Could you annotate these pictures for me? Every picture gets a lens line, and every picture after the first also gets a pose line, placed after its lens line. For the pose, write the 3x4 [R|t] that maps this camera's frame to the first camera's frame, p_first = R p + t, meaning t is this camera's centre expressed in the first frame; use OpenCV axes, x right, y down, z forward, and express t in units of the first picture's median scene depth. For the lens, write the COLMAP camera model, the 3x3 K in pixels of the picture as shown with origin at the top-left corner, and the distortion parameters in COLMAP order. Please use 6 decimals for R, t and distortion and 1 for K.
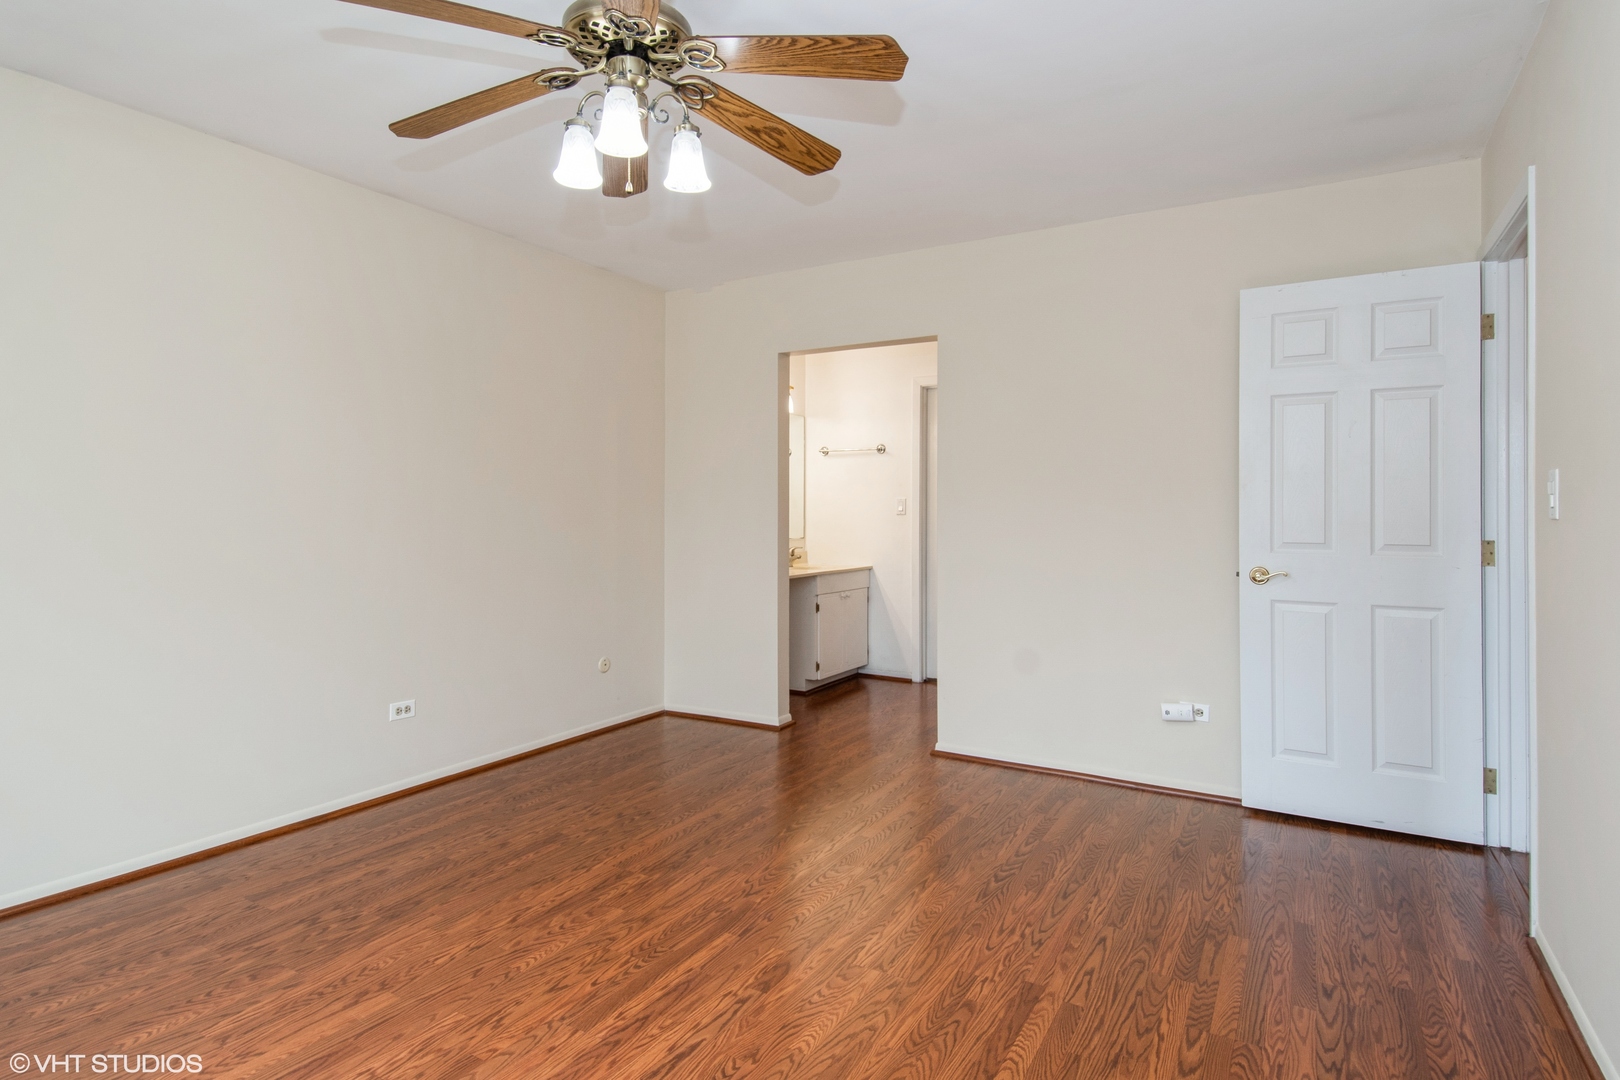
lens RADIAL K [[856.7, 0, 802.6], [0, 856.7, 529.4], [0, 0, 1]] dist [-0.000407, -0.004059]
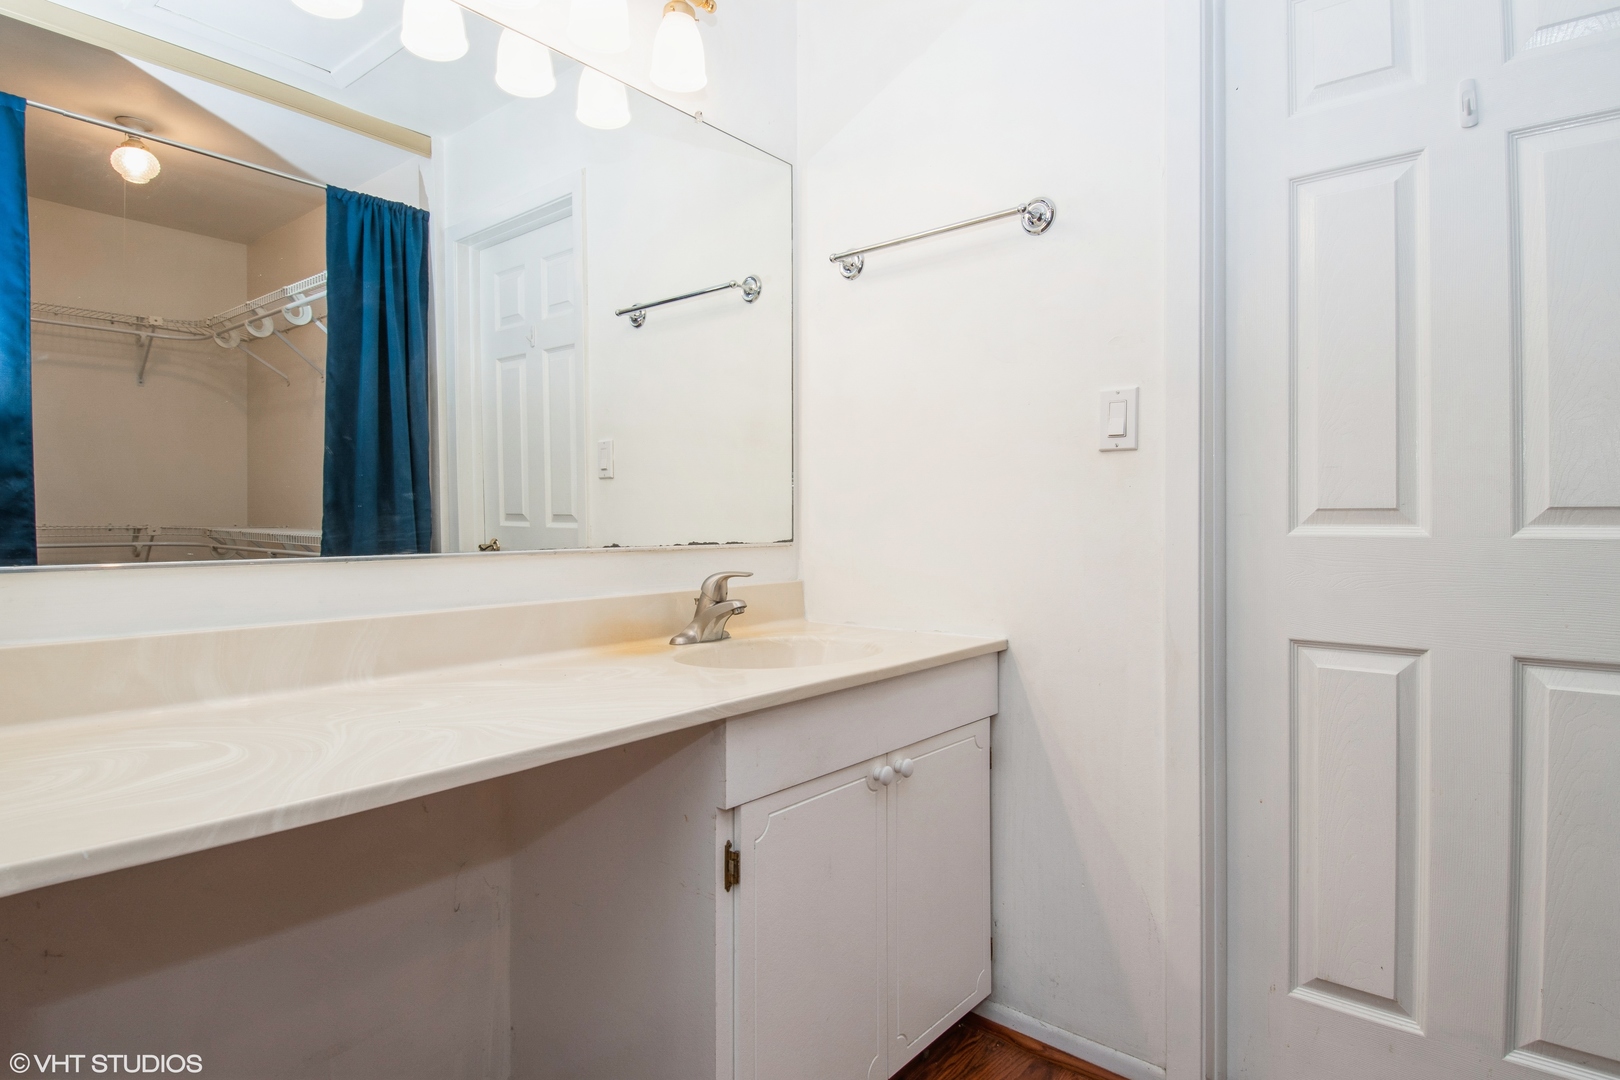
lens RADIAL K [[856.7, 0, 809.6], [0, 856.7, 540.1], [0, 0, 1]] dist [-0.000407, -0.004059]
pose [[0.987245, -0.004729, -0.159140, 0.062949], [0.003486, 0.999961, -0.008089, 0.012385], [0.159172, 0.007431, 0.987223, 0.722980]]
